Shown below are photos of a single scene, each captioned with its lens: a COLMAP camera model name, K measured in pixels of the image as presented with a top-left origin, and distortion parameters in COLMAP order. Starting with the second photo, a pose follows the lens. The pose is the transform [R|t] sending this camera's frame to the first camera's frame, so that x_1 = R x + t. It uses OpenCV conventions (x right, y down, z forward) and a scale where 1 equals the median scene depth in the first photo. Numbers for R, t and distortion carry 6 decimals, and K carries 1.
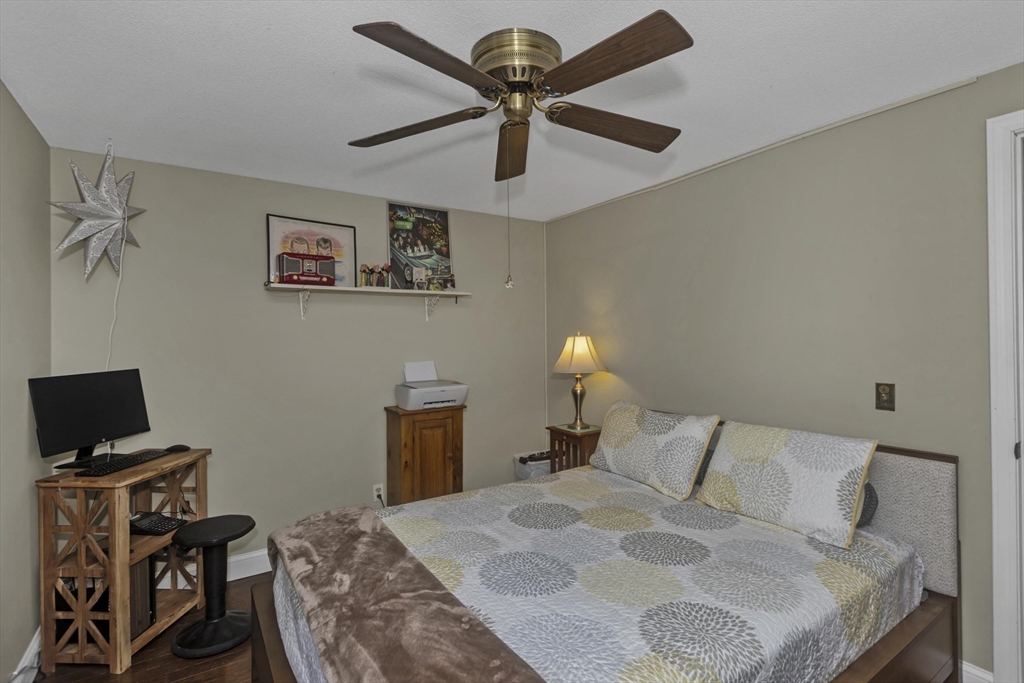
lens RADIAL K [[496.2, 0, 521.2], [0, 496.2, 335.4], [0, 0, 1]] dist [0.005064, 0.000337]
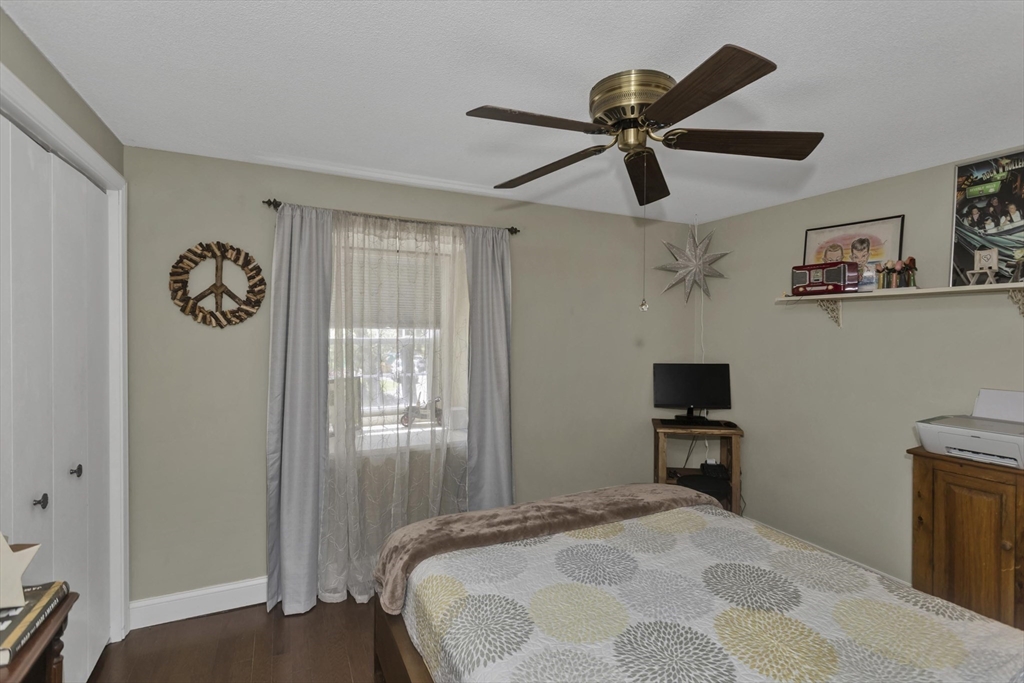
lens RADIAL K [[496.2, 0, 518.0], [0, 496.2, 333.5], [0, 0, 1]] dist [0.005064, 0.000337]
pose [[-0.147339, 0.018440, -0.988914, 0.604217], [-0.001232, 0.999822, 0.018827, -0.038626], [0.989085, 0.003992, -0.147290, 0.512709]]
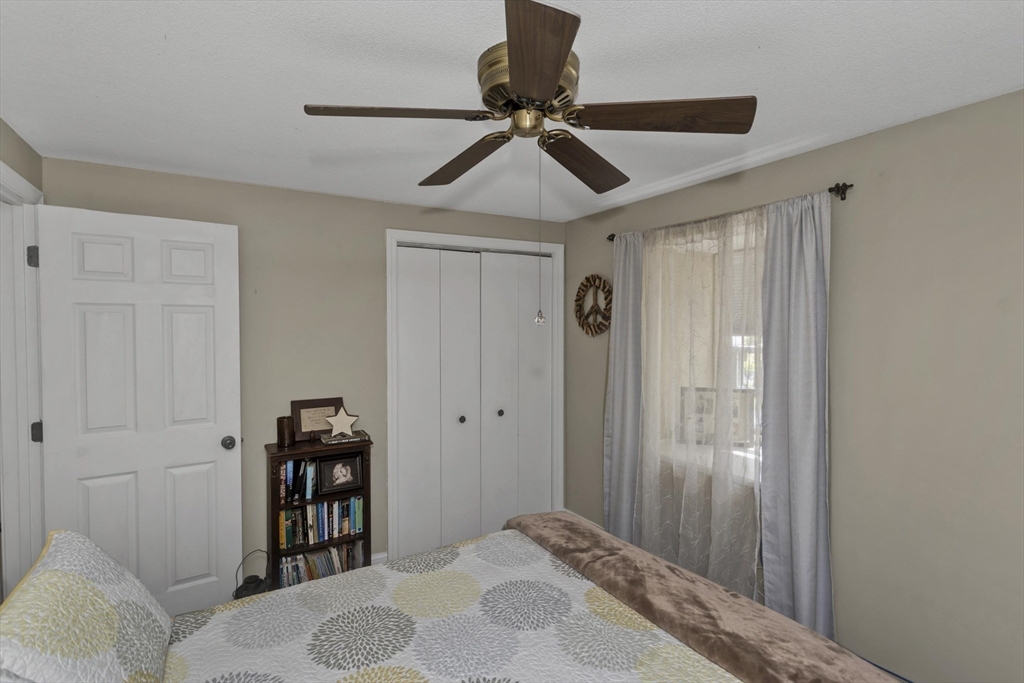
lens RADIAL K [[496.2, 0, 510.9], [0, 496.2, 342.9], [0, 0, 1]] dist [0.005064, 0.000337]
pose [[-0.997661, 0.009064, 0.067758, -0.018222], [0.010746, 0.999642, 0.024490, -0.047031], [-0.067512, 0.025161, -0.997401, 1.046428]]
